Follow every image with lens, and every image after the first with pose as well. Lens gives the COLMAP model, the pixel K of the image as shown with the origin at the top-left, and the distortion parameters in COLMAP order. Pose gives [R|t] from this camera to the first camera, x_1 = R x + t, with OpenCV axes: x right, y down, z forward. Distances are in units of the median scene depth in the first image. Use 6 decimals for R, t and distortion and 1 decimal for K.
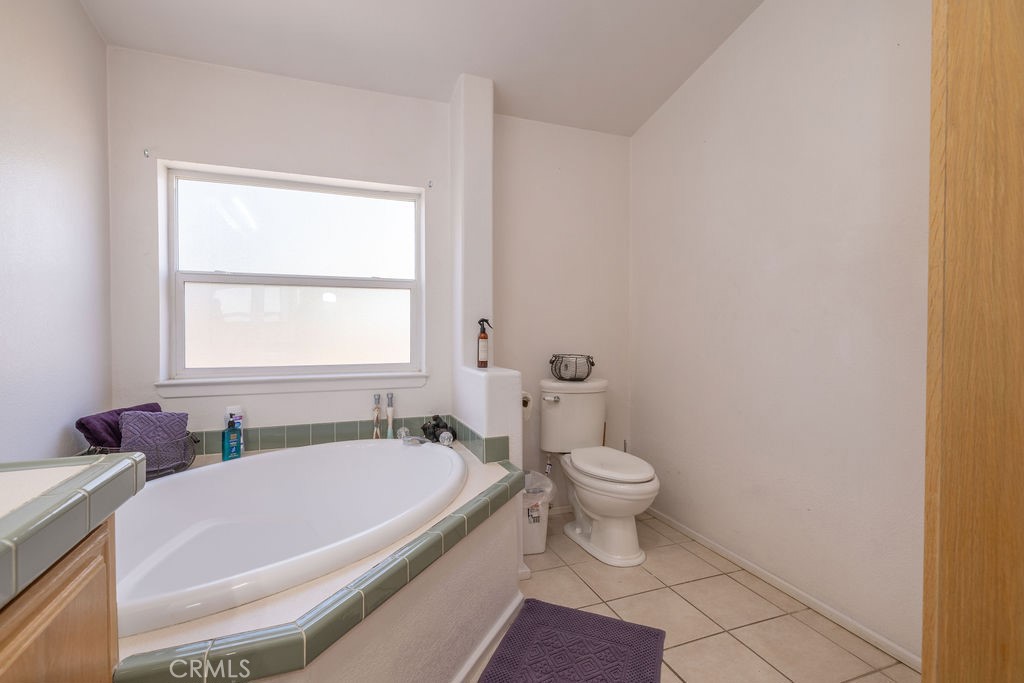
lens RADIAL K [[438.7, 0, 509.2], [0, 438.7, 332.5], [0, 0, 1]] dist [-0.003222, -0.000179]
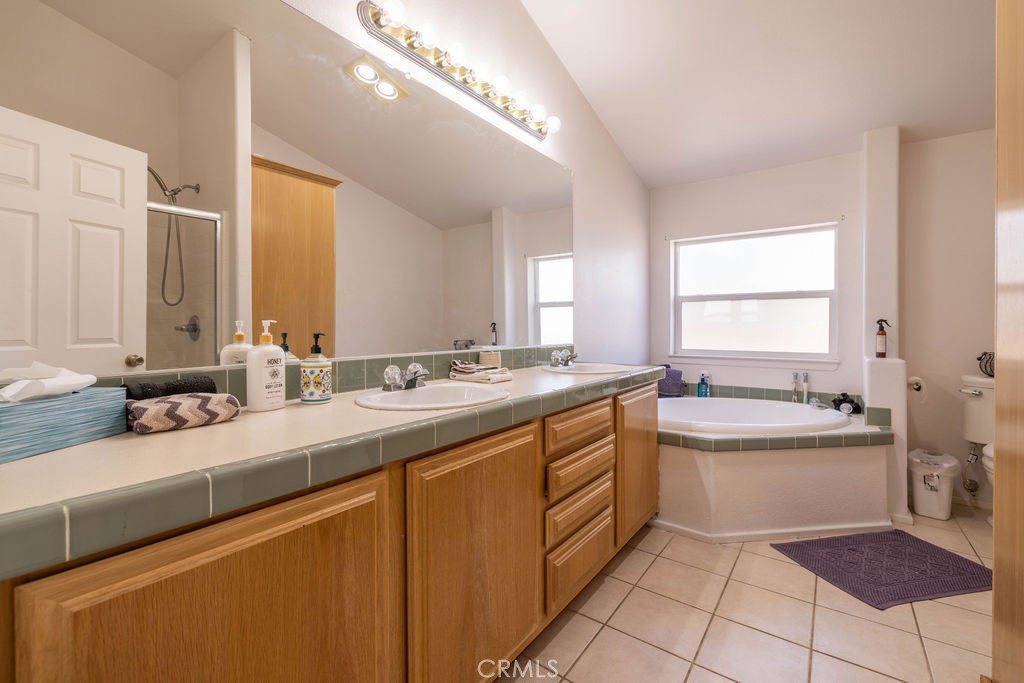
lens RADIAL K [[438.7, 0, 509.2], [0, 438.7, 332.5], [0, 0, 1]] dist [-0.003222, -0.000179]
pose [[0.520435, 0.009619, -0.853847, 0.456132], [-0.011505, 0.999925, 0.004252, 0.013877], [0.853824, 0.007611, 0.520507, -0.579157]]
